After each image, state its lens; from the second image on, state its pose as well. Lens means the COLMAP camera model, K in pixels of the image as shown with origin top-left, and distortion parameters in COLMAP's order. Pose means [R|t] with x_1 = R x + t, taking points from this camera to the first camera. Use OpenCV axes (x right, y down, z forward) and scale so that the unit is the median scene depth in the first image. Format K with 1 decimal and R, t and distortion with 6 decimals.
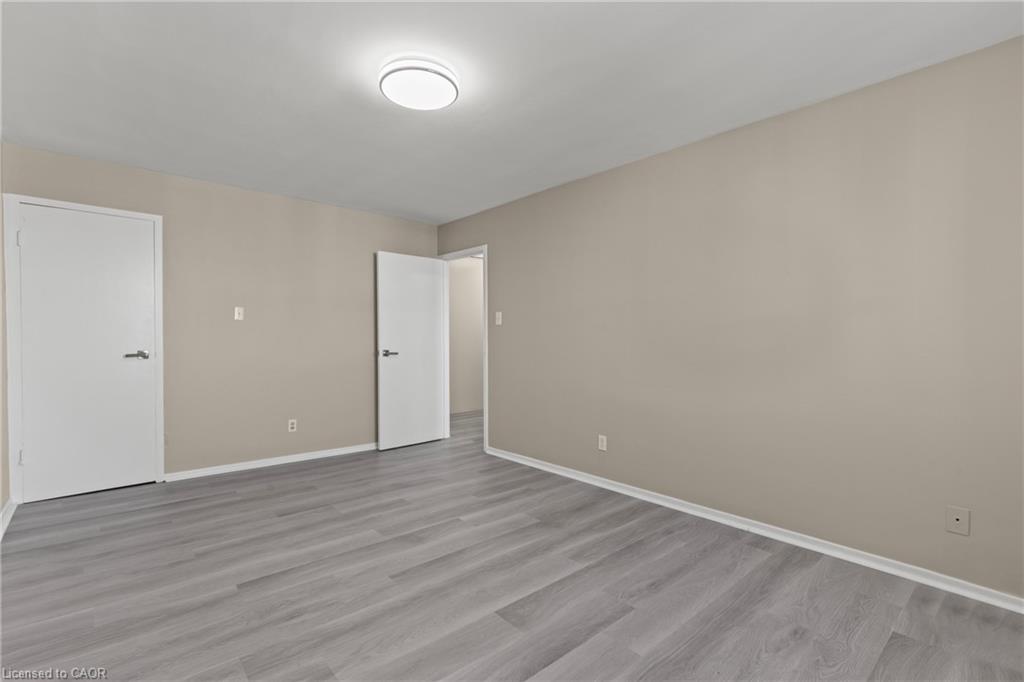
lens RADIAL K [[463.4, 0, 509.8], [0, 463.4, 338.4], [0, 0, 1]] dist [0.000978, 0.000115]
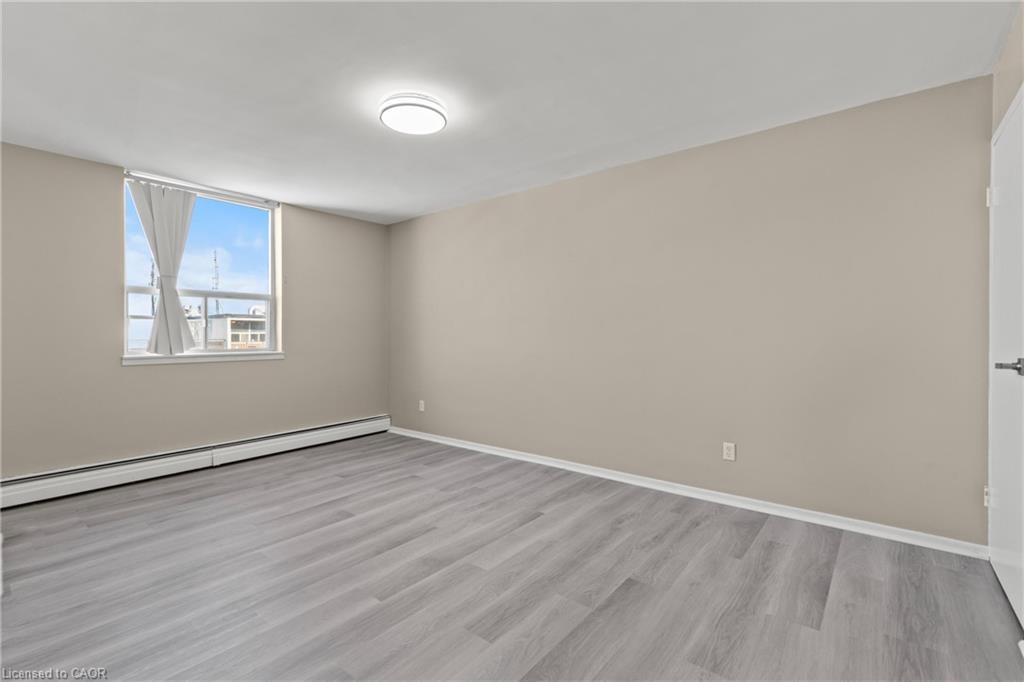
lens RADIAL K [[463.4, 0, 509.8], [0, 463.4, 338.4], [0, 0, 1]] dist [0.000978, 0.000115]
pose [[-0.986498, 0.001512, -0.163766, -0.226284], [-0.000080, 0.999953, 0.009711, -0.008366], [0.163773, 0.009593, -0.986451, 2.058256]]
